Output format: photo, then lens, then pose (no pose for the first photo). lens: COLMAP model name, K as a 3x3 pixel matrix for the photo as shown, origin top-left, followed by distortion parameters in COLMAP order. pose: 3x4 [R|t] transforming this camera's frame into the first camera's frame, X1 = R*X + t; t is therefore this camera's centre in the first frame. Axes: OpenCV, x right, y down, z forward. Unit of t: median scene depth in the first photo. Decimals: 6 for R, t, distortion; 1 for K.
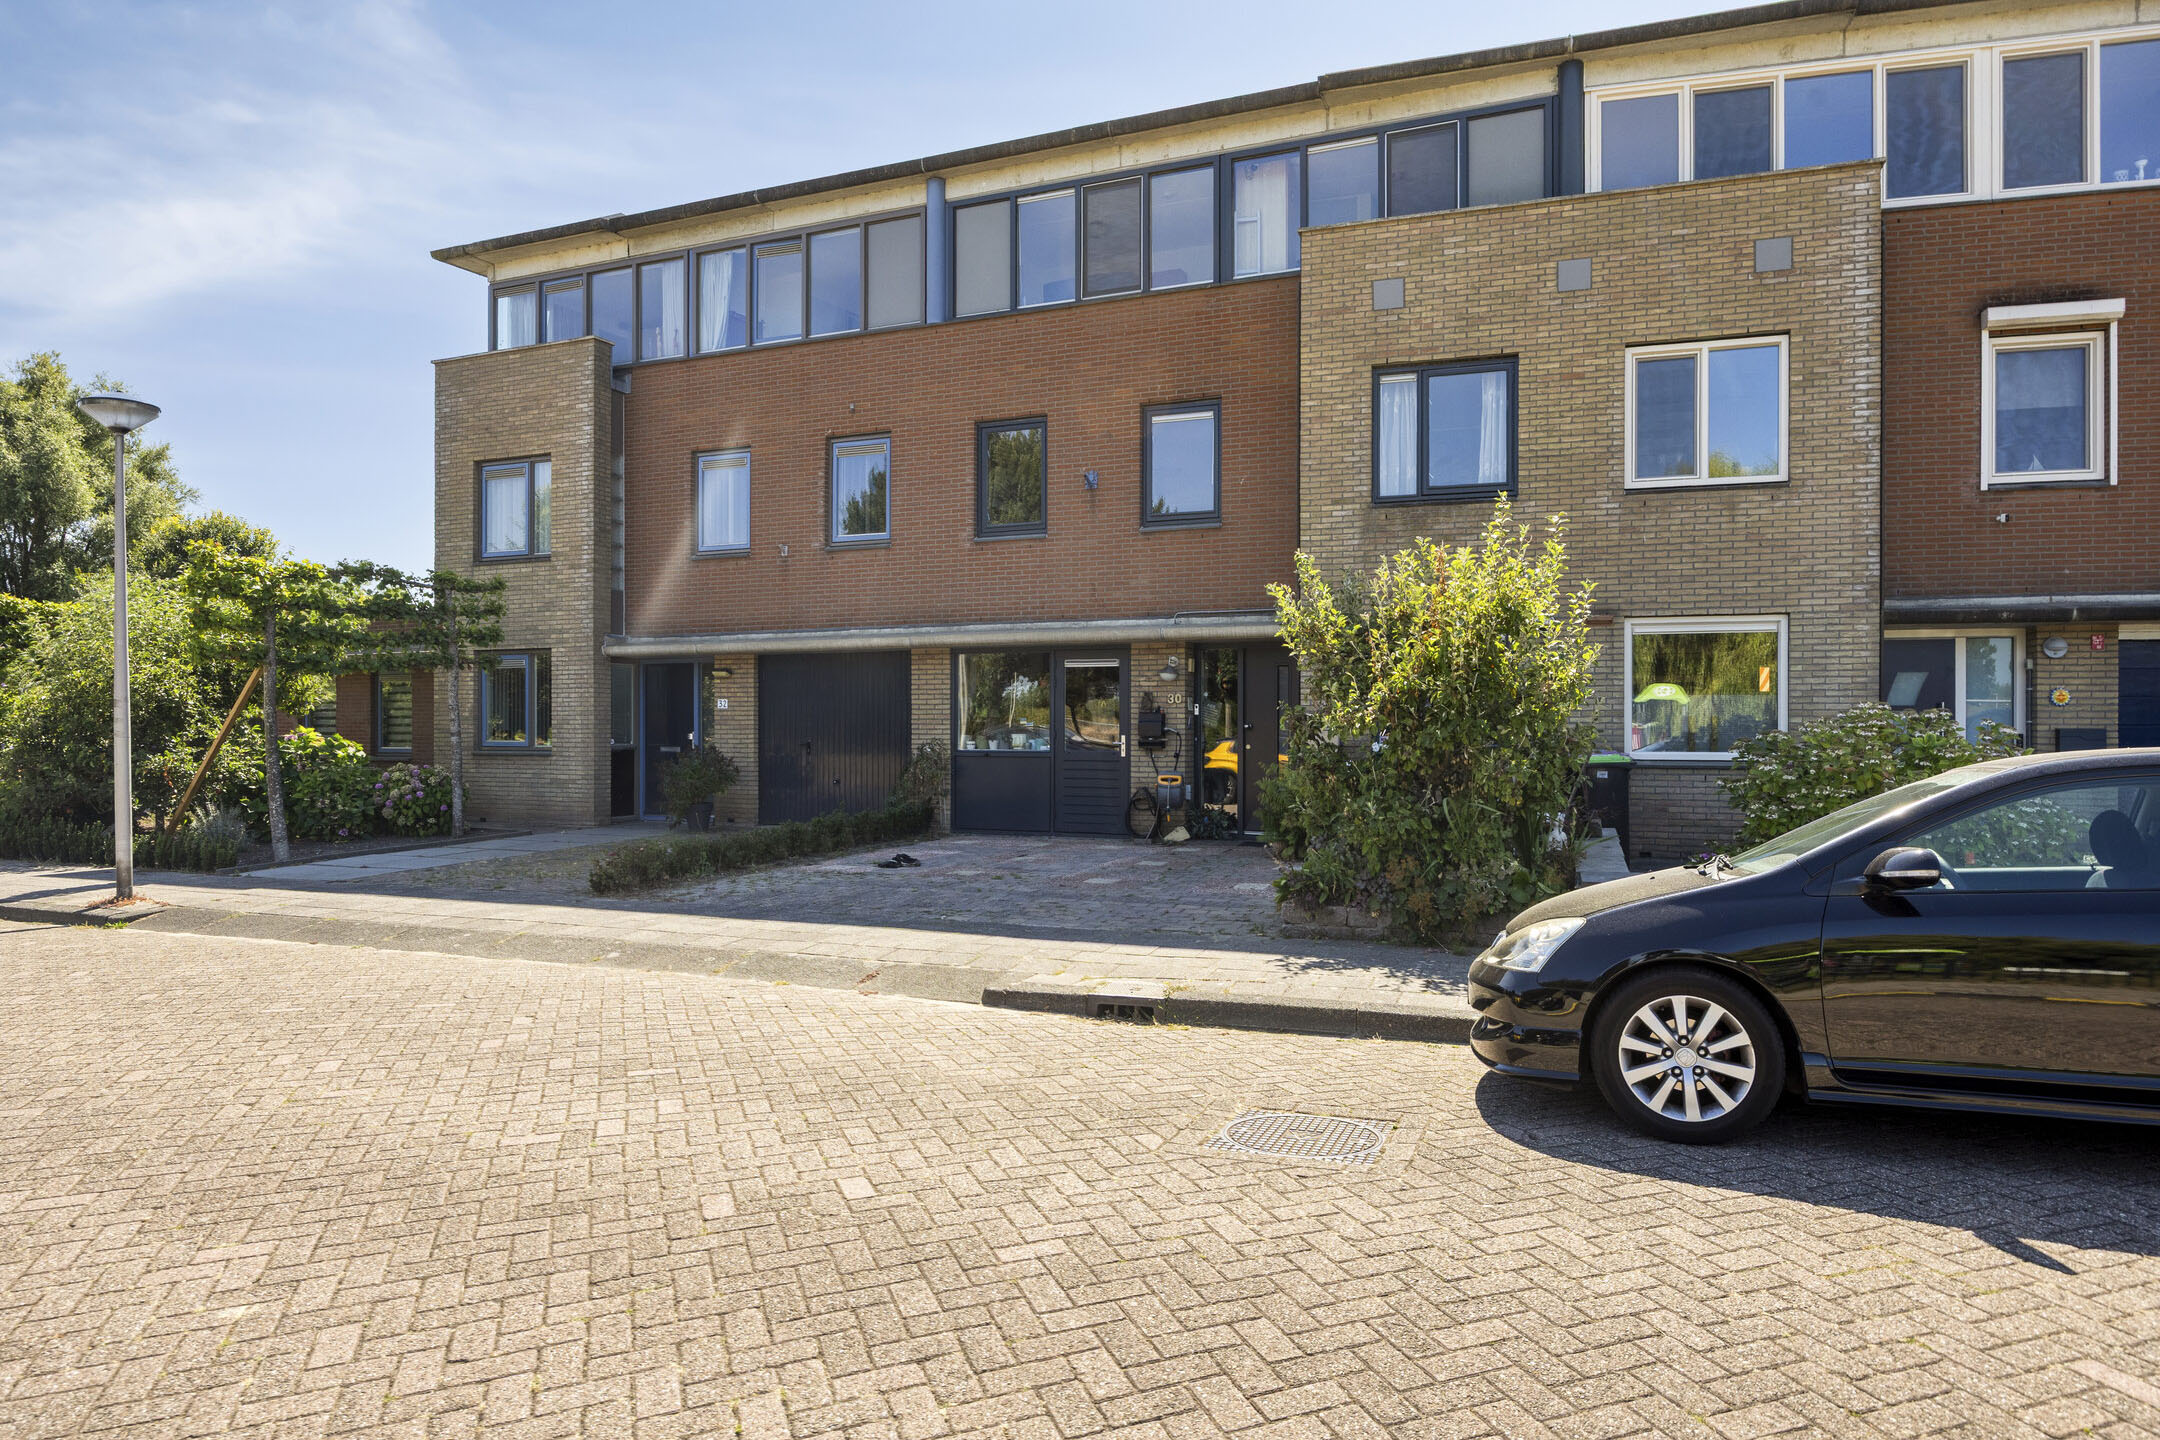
lens RADIAL K [[1340.8, 0, 1011.9], [0, 1340.8, 721.6], [0, 0, 1]] dist [-0.006500, 0.000458]
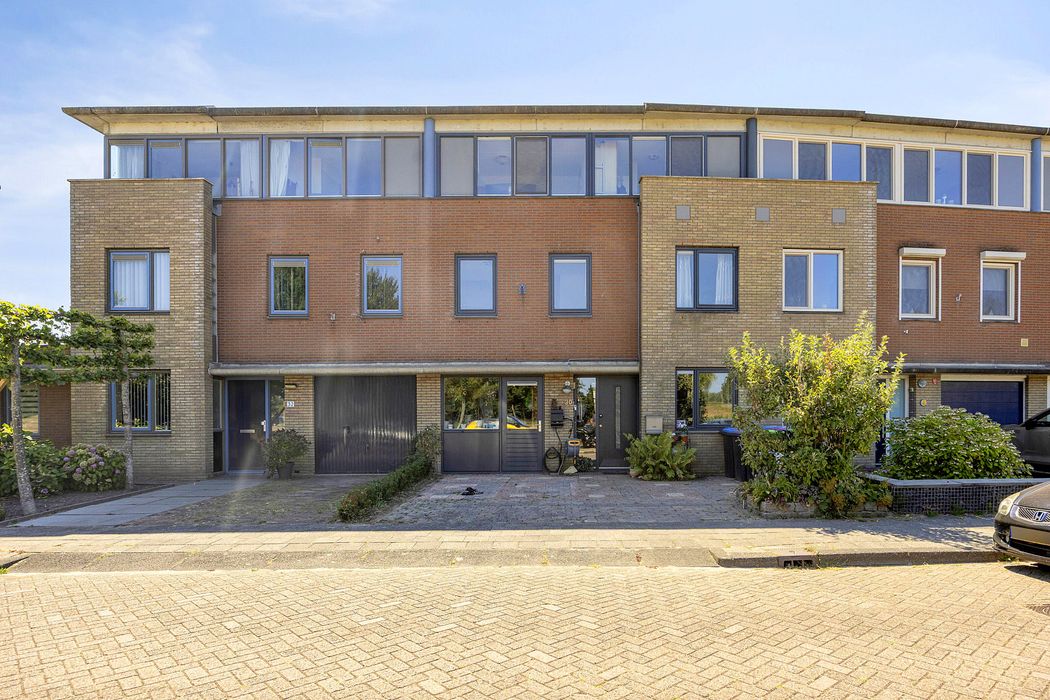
lens RADIAL K [[645.6, 0, 551.7], [0, 645.6, 418.2], [0, 0, 1]] dist [-0.010402, -0.000975]
pose [[0.912583, -0.007562, 0.408821, -0.289919], [0.003379, 0.999934, 0.010954, -0.003970], [-0.408877, -0.008615, 0.912549, 0.131071]]
